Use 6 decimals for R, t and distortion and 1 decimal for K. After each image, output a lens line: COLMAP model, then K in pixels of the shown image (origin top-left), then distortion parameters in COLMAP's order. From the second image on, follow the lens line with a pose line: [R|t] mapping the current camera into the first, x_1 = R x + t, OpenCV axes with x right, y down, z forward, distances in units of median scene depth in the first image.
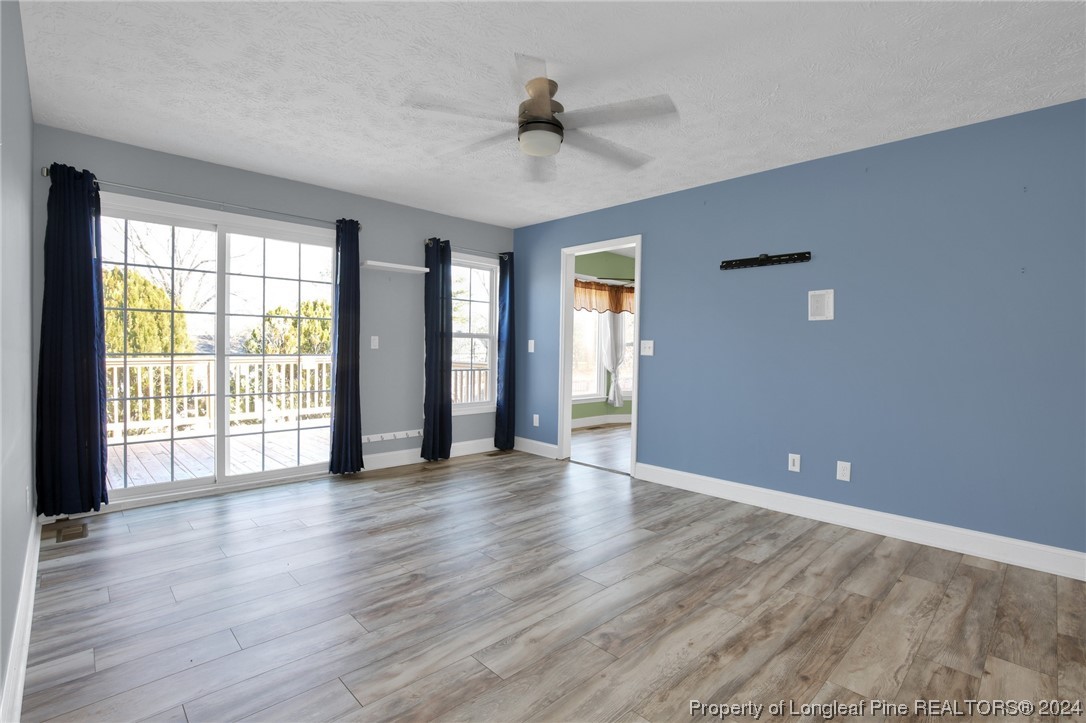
lens RADIAL K [[506.5, 0, 542.4], [0, 506.5, 359.0], [0, 0, 1]] dist [-0.031575, 0.001847]
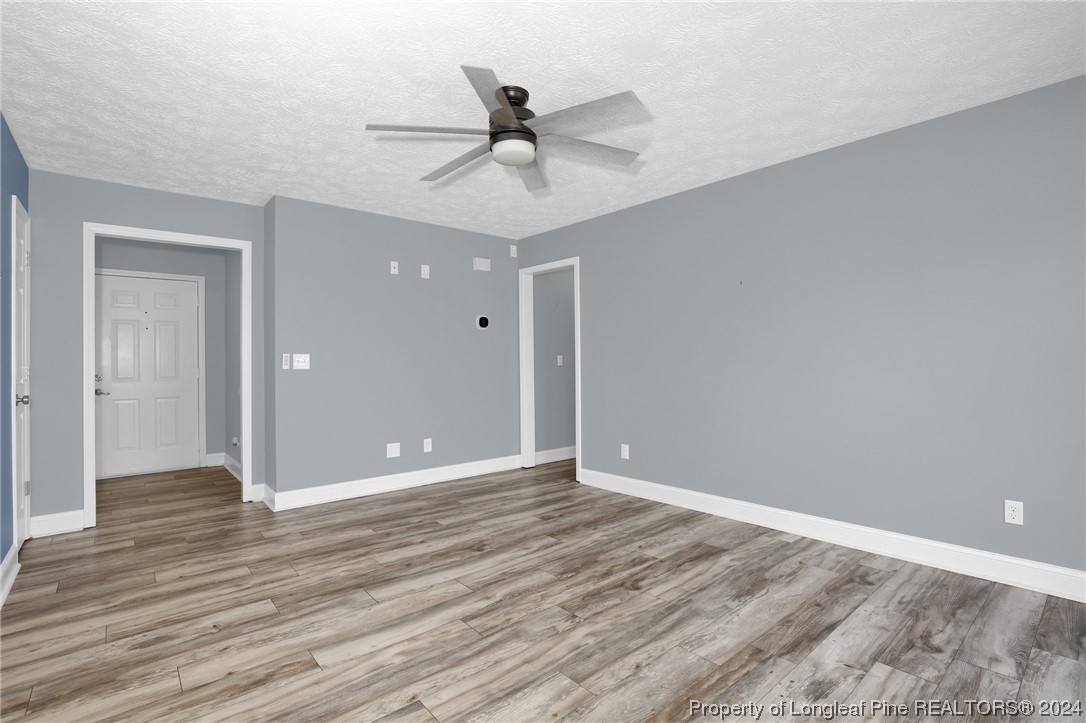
lens RADIAL K [[506.5, 0, 542.4], [0, 506.5, 359.0], [0, 0, 1]] dist [-0.031575, 0.001847]
pose [[-0.998252, -0.005618, 0.058834, -0.098567], [-0.004322, 0.999746, 0.022141, -0.042235], [-0.058943, 0.021848, -0.998022, 1.625337]]
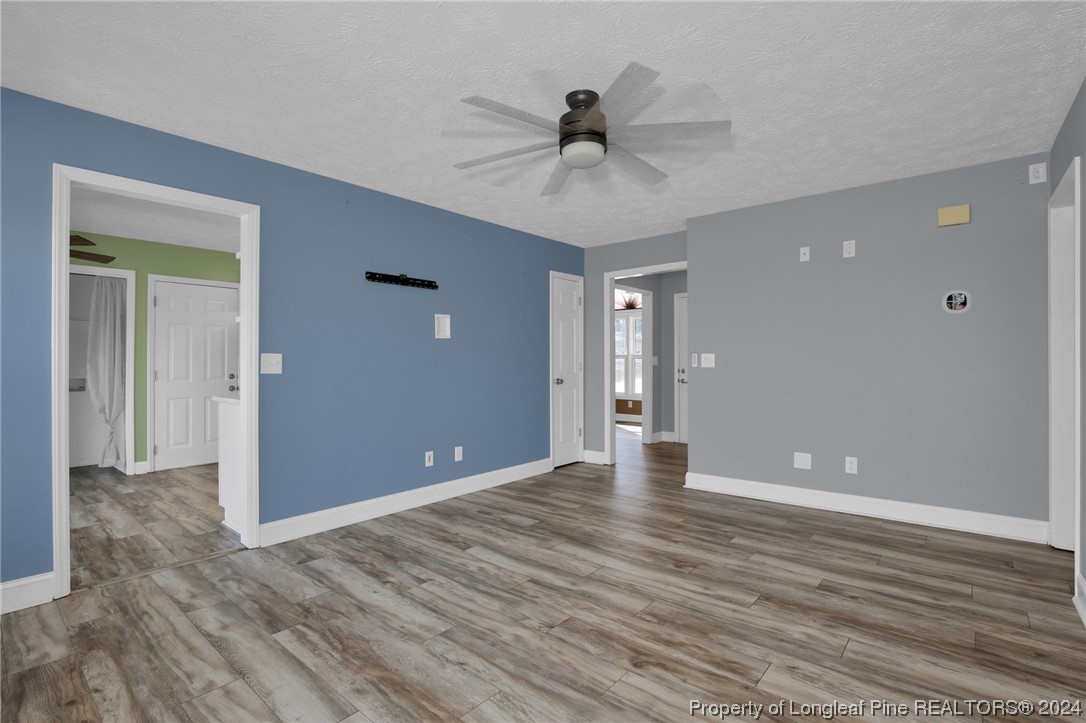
lens RADIAL K [[506.5, 0, 542.4], [0, 506.5, 359.0], [0, 0, 1]] dist [-0.031575, 0.001847]
pose [[-0.098885, -0.007613, 0.995070, -0.801285], [0.028292, 0.999545, 0.010459, -0.036545], [-0.994697, 0.029186, -0.098625, 0.973931]]
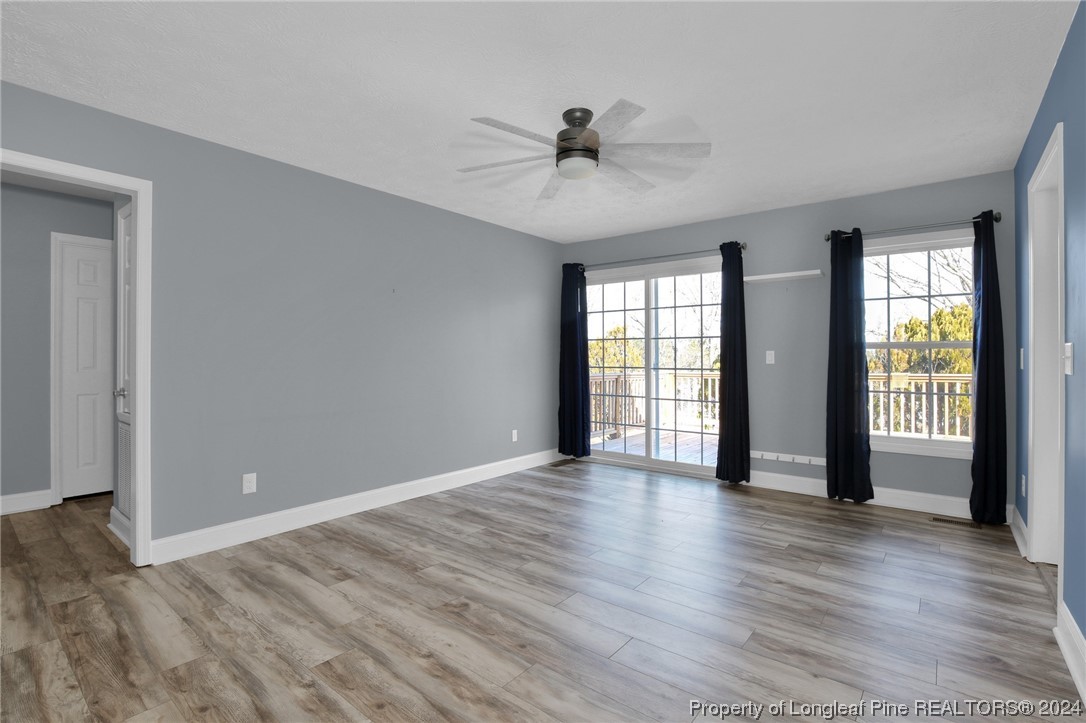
lens RADIAL K [[506.5, 0, 542.4], [0, 506.5, 359.0], [0, 0, 1]] dist [-0.031575, 0.001847]
pose [[0.122914, -0.014054, -0.992318, 0.854348], [-0.023803, 0.999570, -0.017105, -0.004061], [0.992132, 0.025722, 0.122526, 0.661755]]
